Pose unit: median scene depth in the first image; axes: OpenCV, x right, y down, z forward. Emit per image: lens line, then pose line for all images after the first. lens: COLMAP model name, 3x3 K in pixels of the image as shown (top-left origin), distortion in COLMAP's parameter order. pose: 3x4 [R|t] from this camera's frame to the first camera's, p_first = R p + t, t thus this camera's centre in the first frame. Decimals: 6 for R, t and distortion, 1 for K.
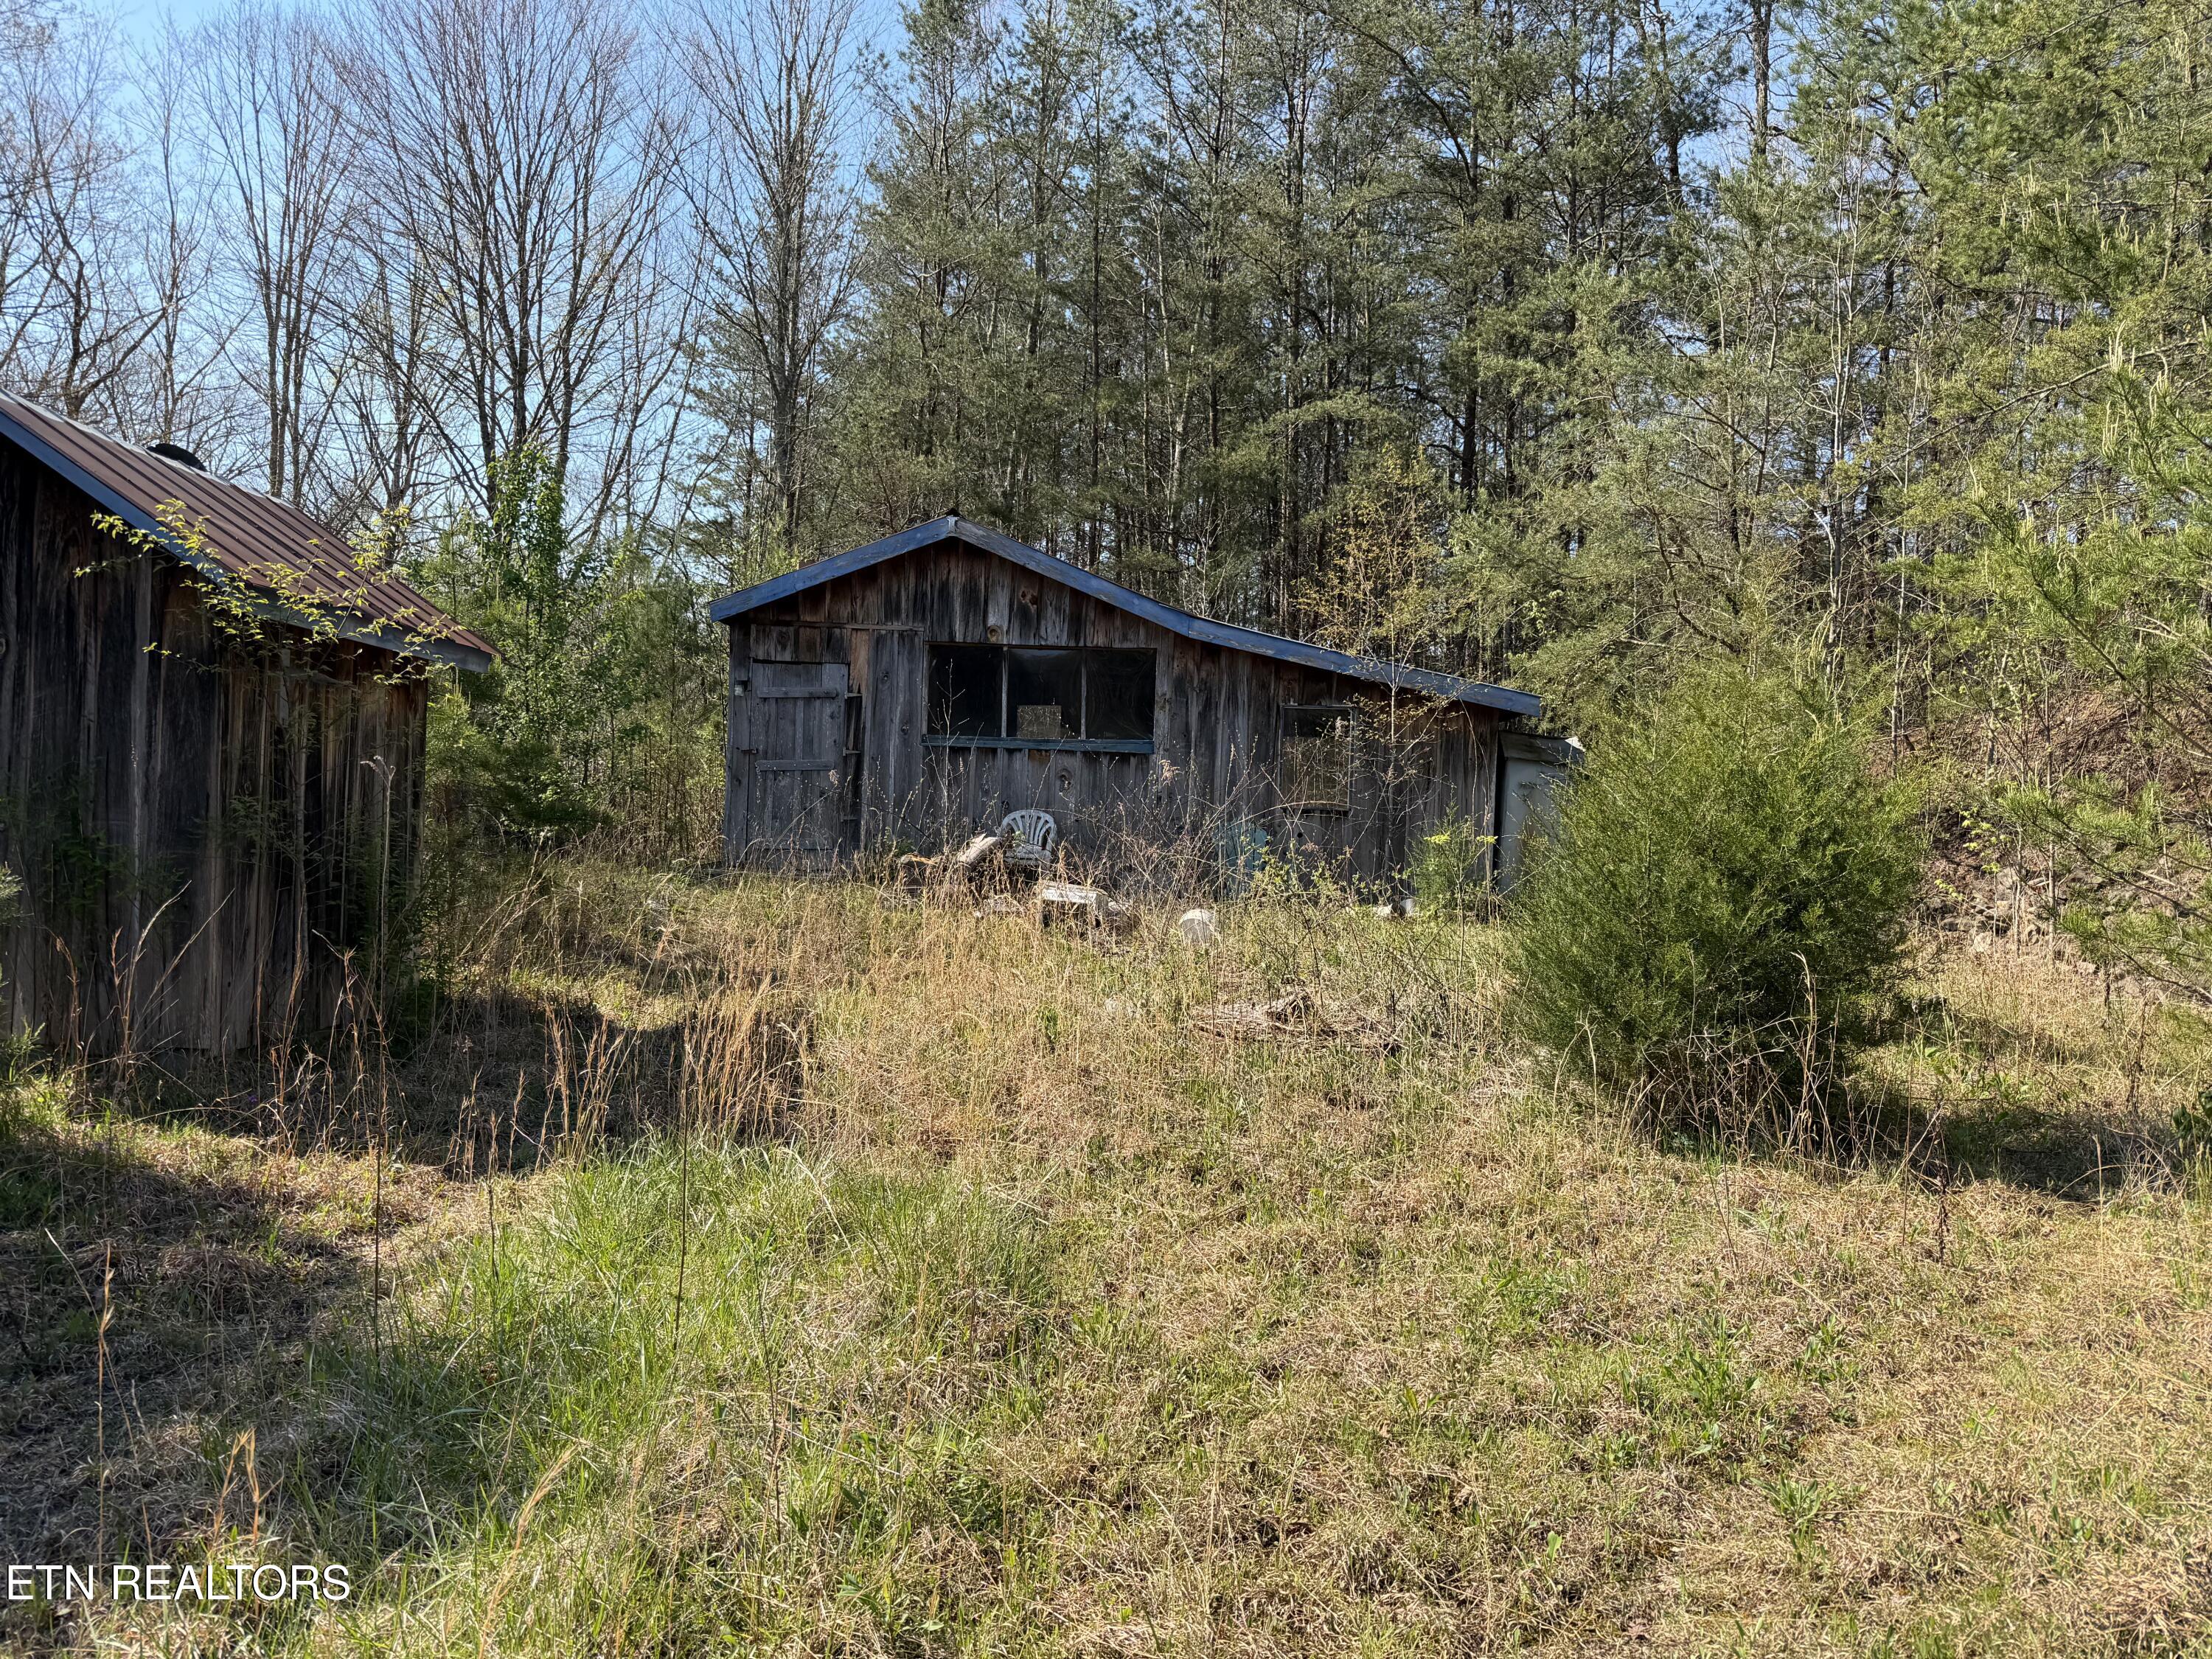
lens RADIAL K [[1589.2, 0, 1104.0], [0, 1589.2, 806.0], [0, 0, 1]] dist [0.078653, -0.118354]
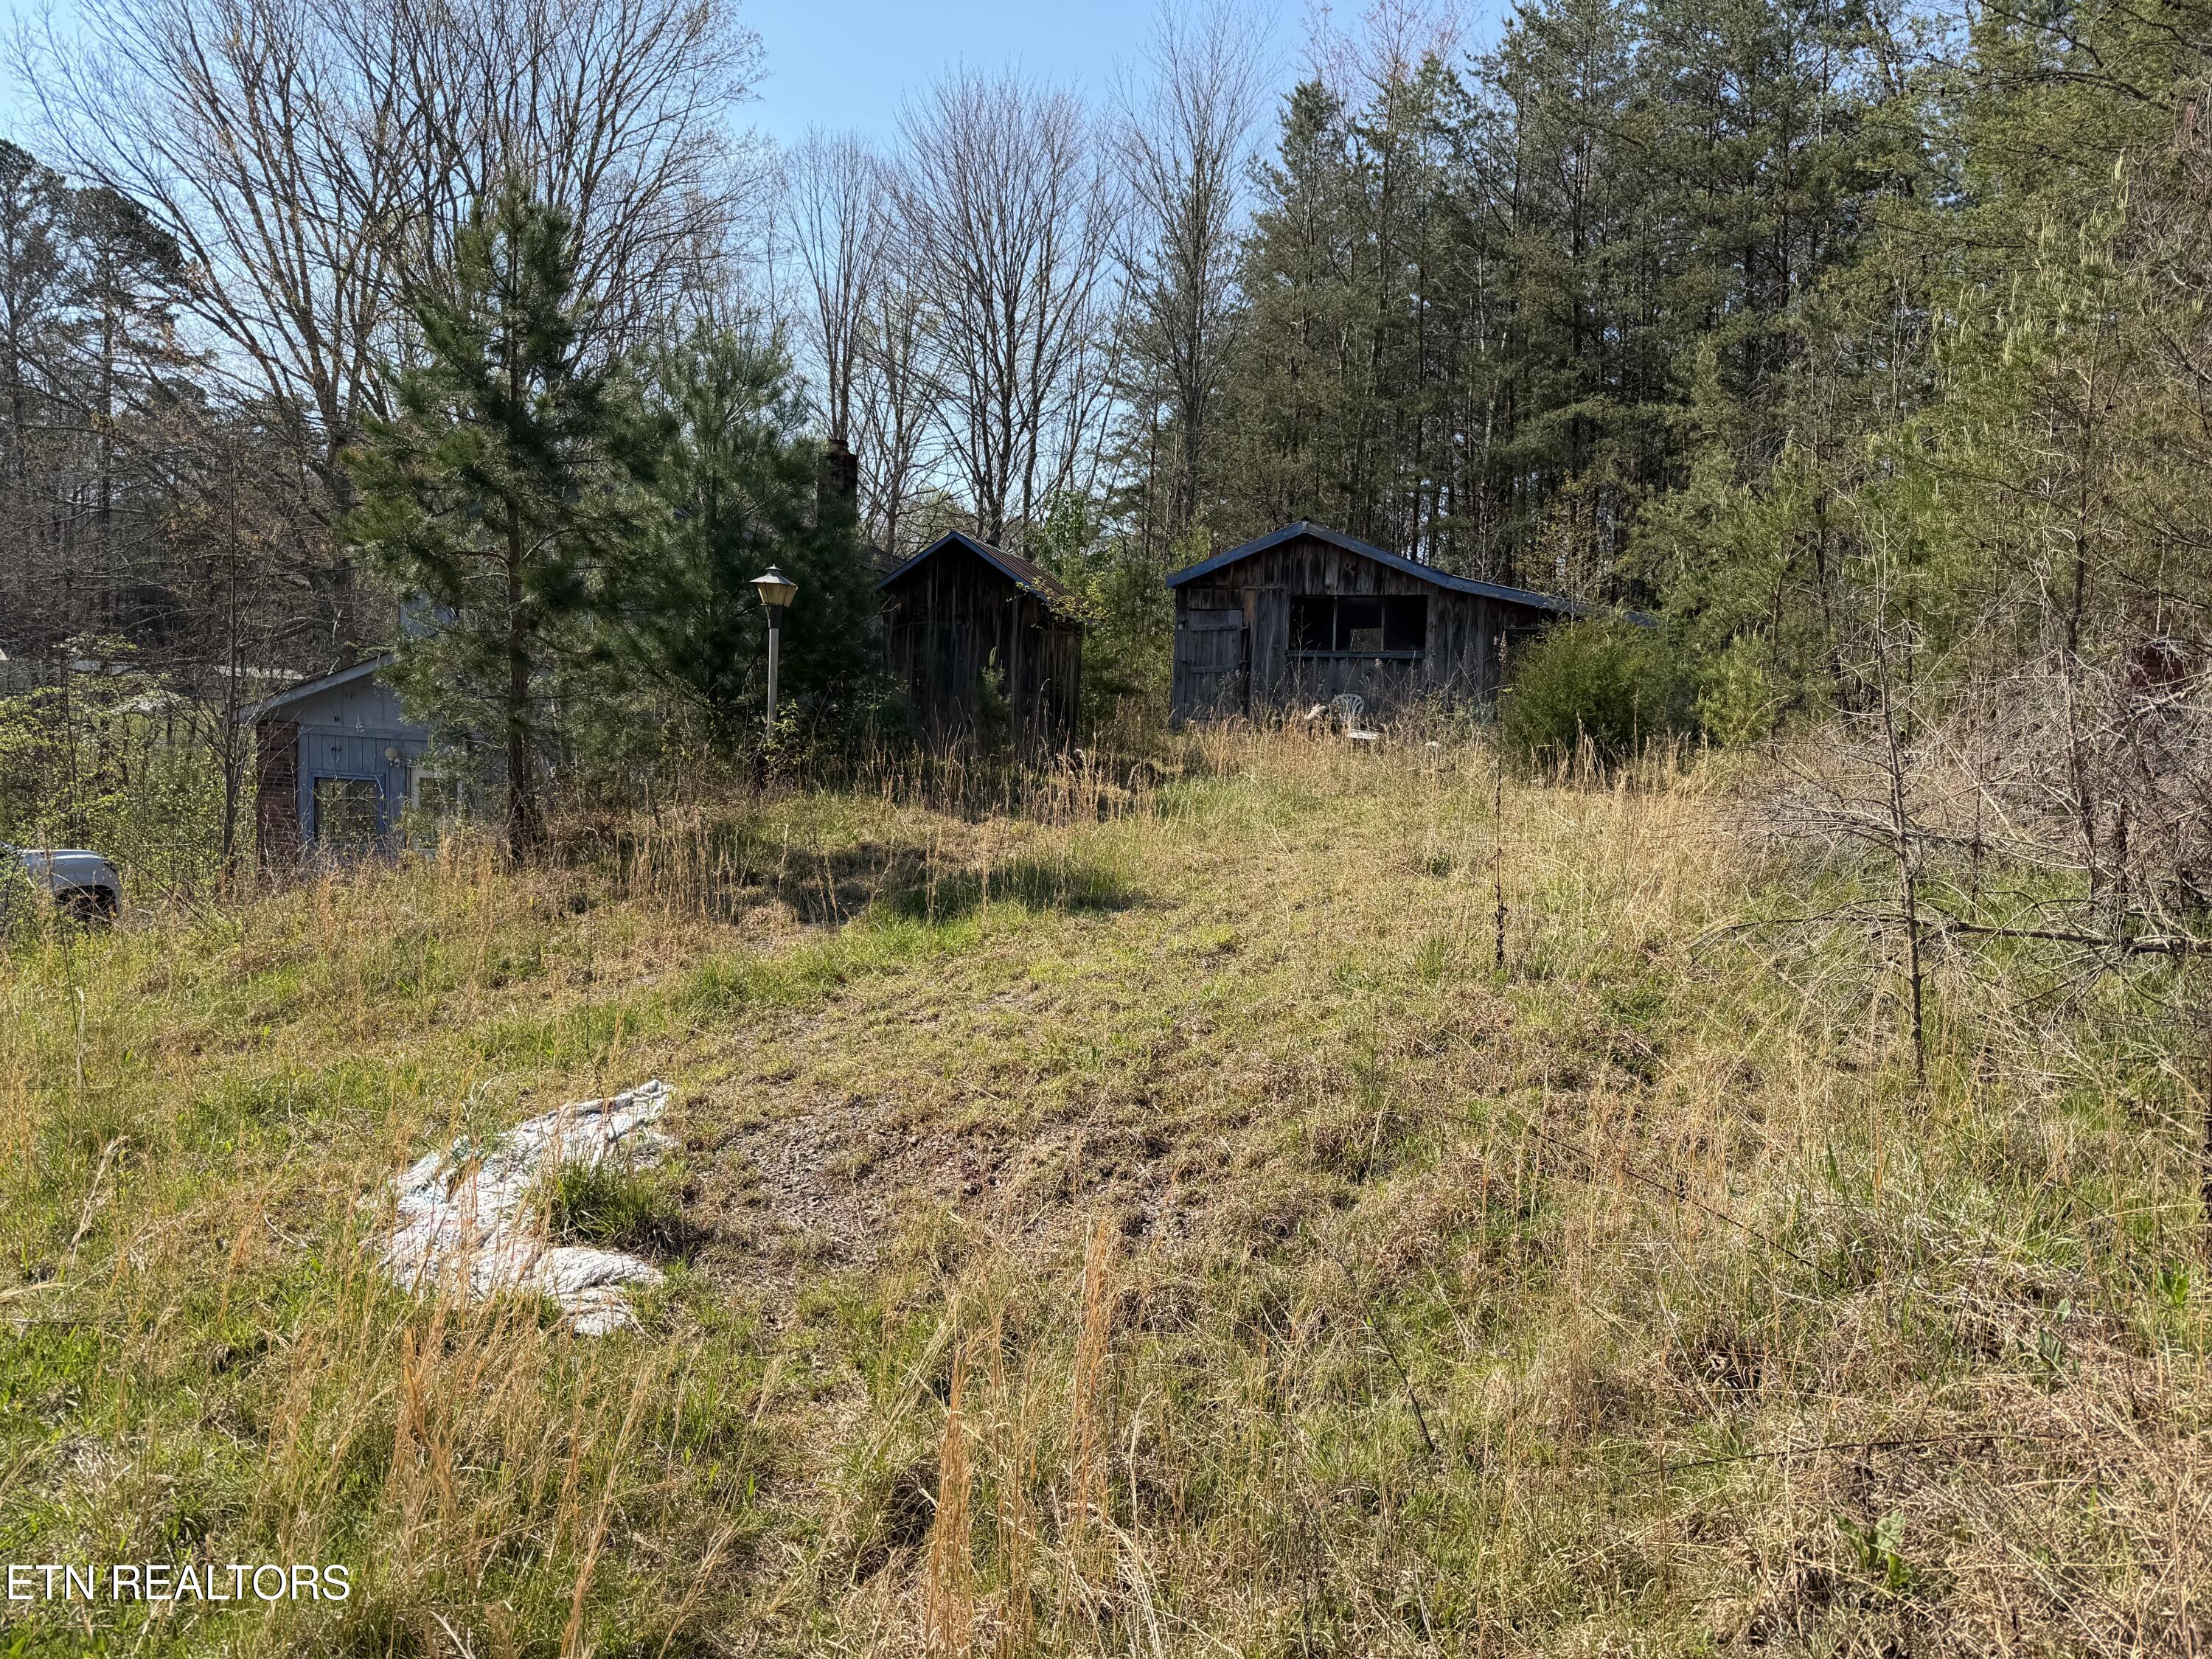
lens RADIAL K [[1589.2, 0, 1104.0], [0, 1589.2, 806.0], [0, 0, 1]] dist [0.078653, -0.118354]
pose [[0.972759, 0.003439, -0.231793, 0.090662], [0.008992, 0.998578, 0.052550, 0.029866], [0.231645, -0.053202, 0.971345, -0.701706]]
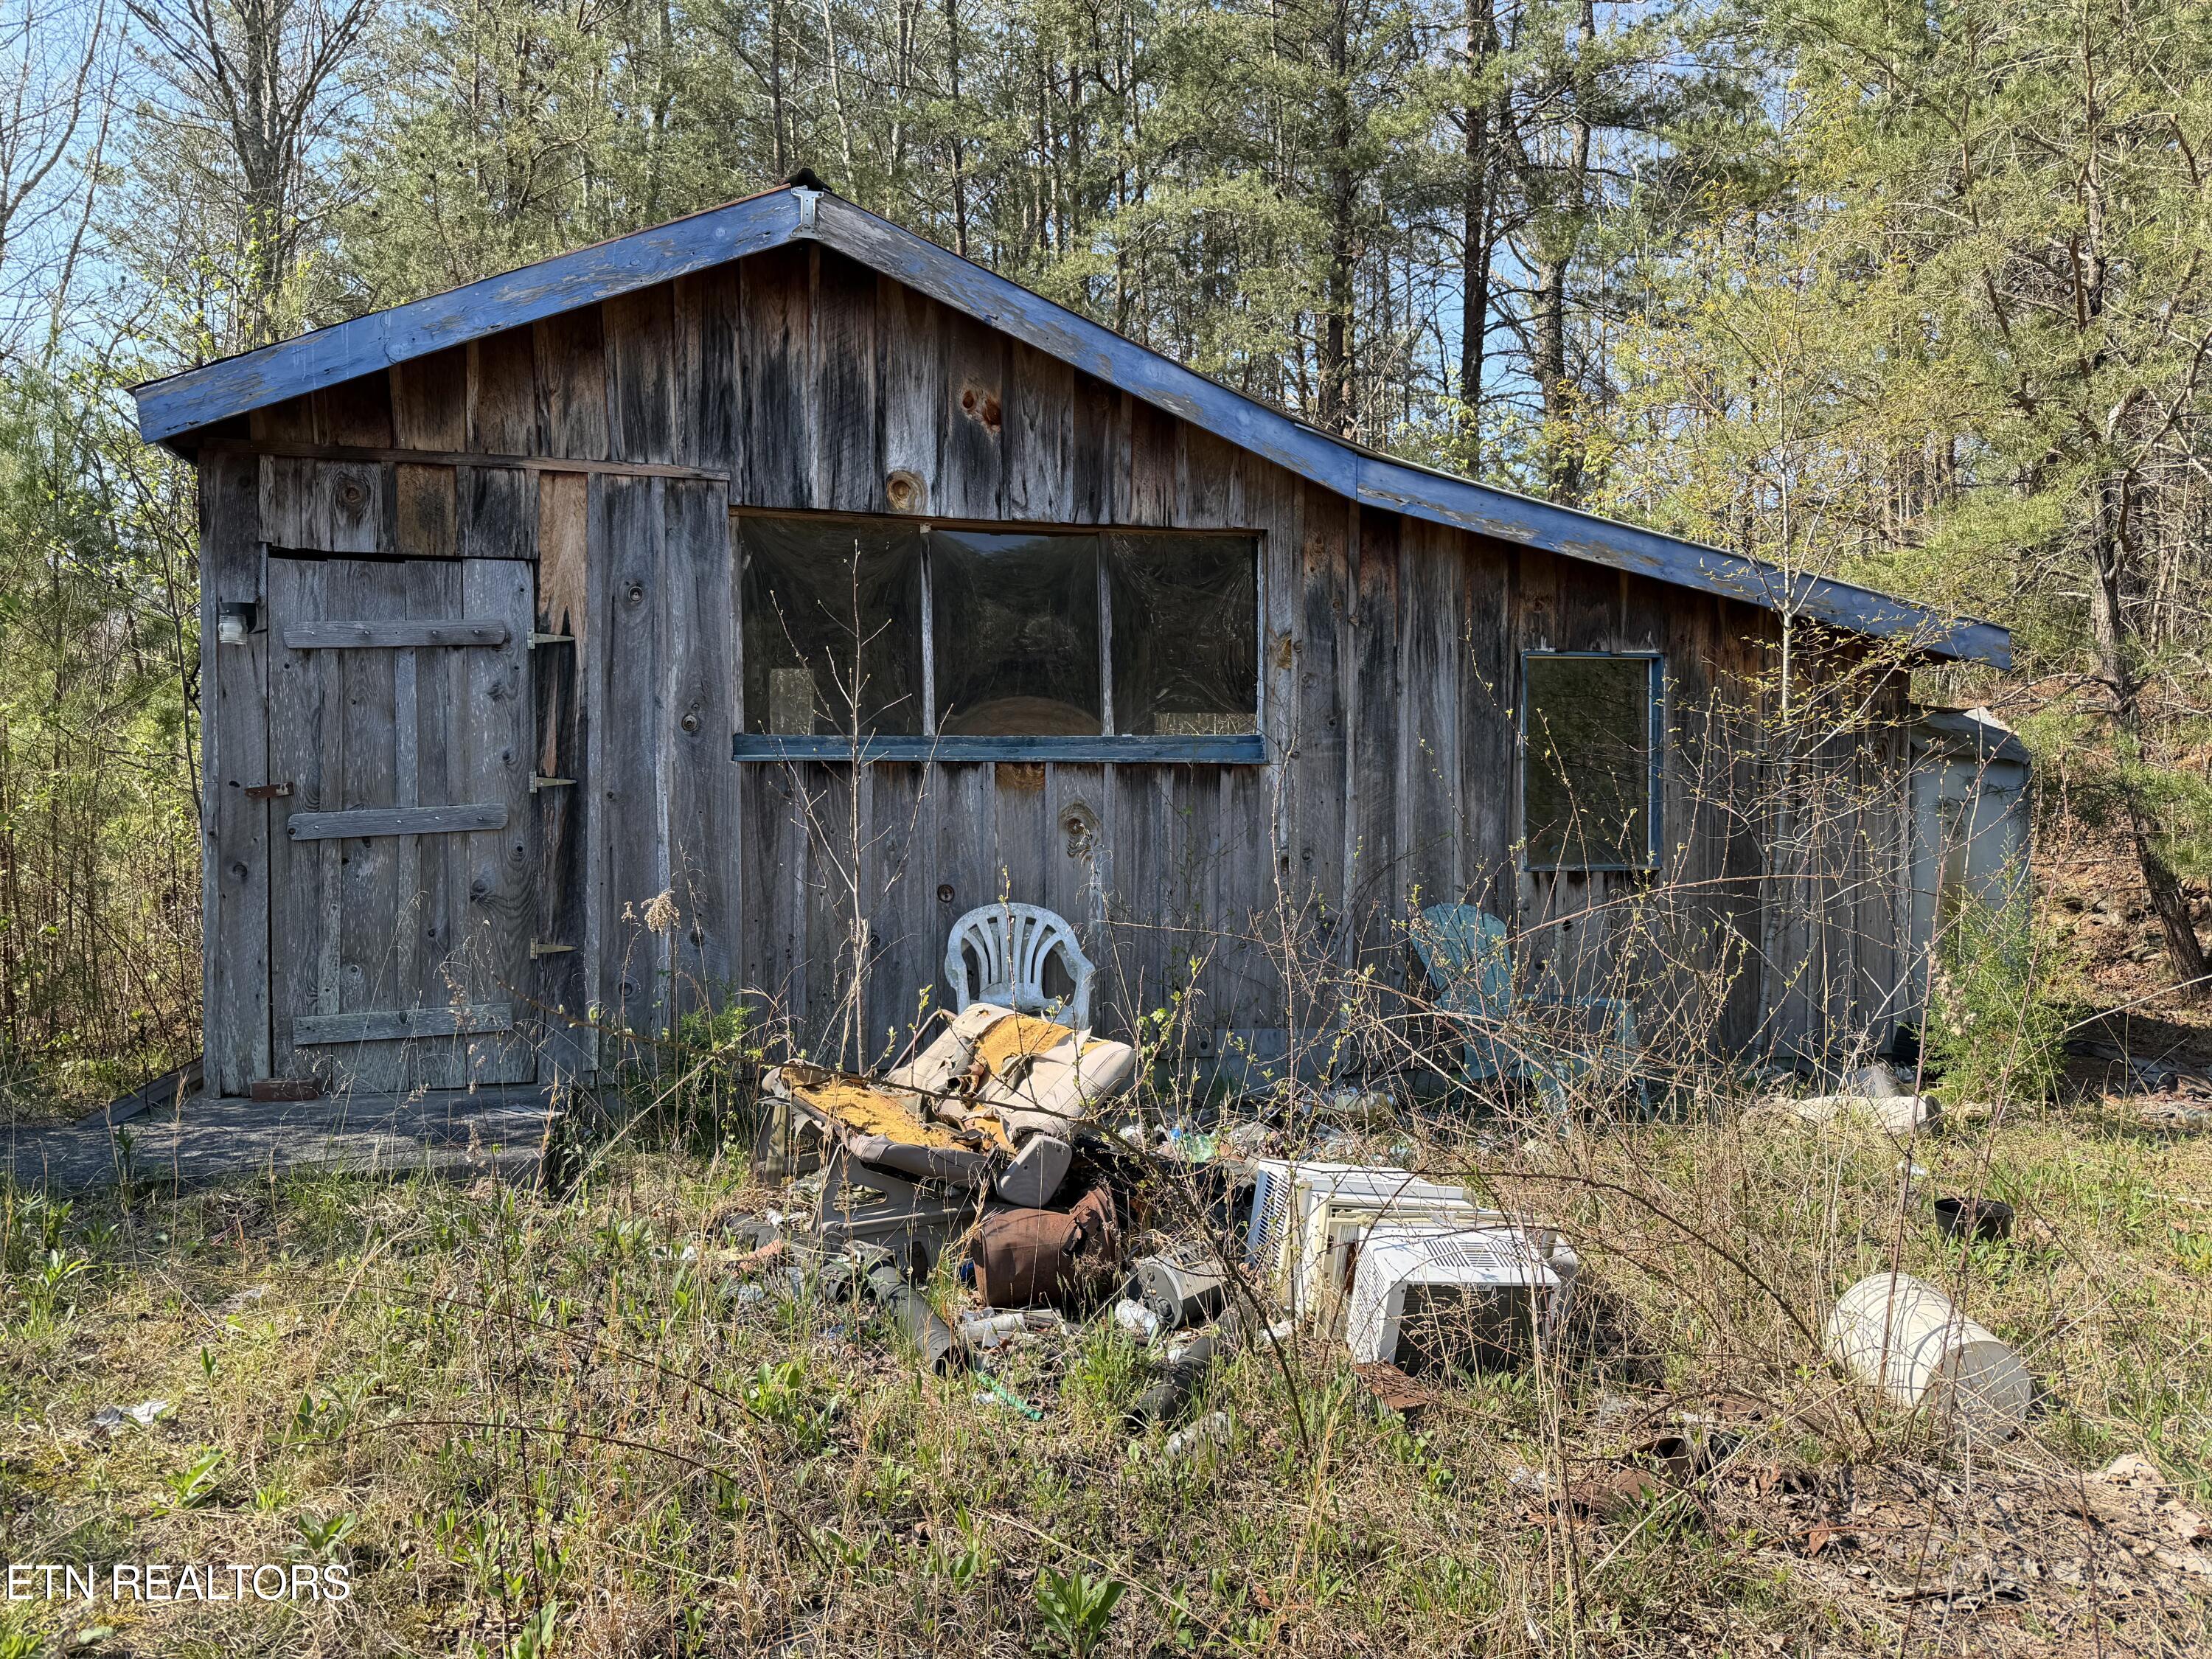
lens RADIAL K [[1589.2, 0, 1104.0], [0, 1589.2, 806.0], [0, 0, 1]] dist [0.078653, -0.118354]
pose [[0.957983, -0.037859, 0.284314, -0.141229], [0.032524, 0.999195, 0.023466, -0.032812], [-0.284974, -0.013233, 0.958444, 0.576902]]
